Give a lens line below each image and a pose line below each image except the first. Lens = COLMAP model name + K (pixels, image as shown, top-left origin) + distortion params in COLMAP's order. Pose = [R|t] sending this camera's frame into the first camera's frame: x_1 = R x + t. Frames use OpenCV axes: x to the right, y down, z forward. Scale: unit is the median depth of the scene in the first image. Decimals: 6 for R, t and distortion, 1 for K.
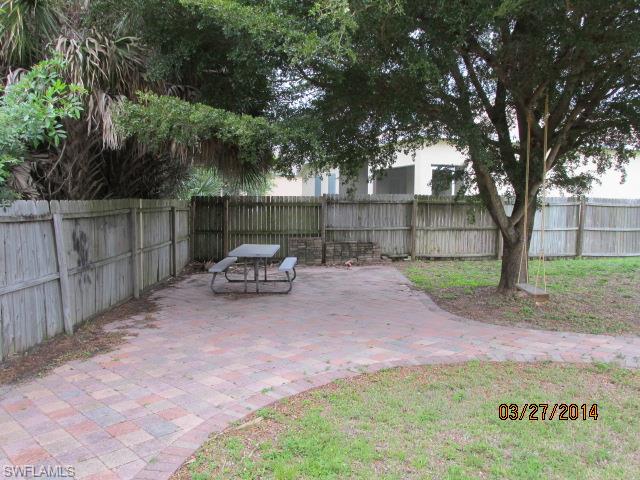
lens RADIAL K [[527.7, 0, 320.5], [0, 527.7, 240.7], [0, 0, 1]] dist [-0.049432, 0.028344]
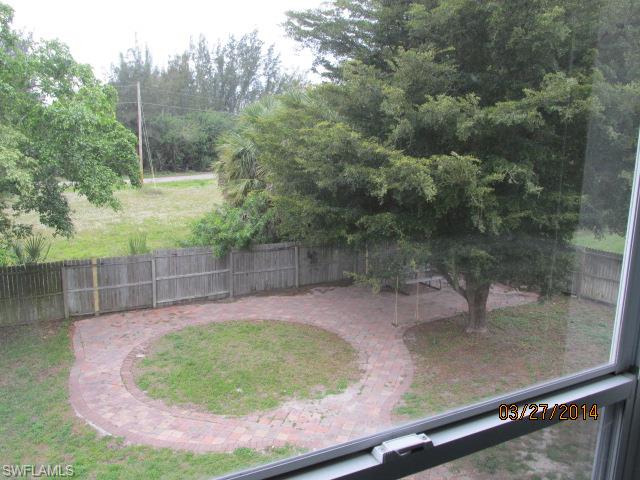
lens RADIAL K [[527.7, 0, 319.9], [0, 527.7, 239.3], [0, 0, 1]] dist [-0.049432, 0.028344]
pose [[0.468325, 0.166763, -0.867676, 2.235670], [-0.073426, 0.985976, 0.149869, -0.573505], [0.880500, -0.006477, 0.474002, -0.295316]]
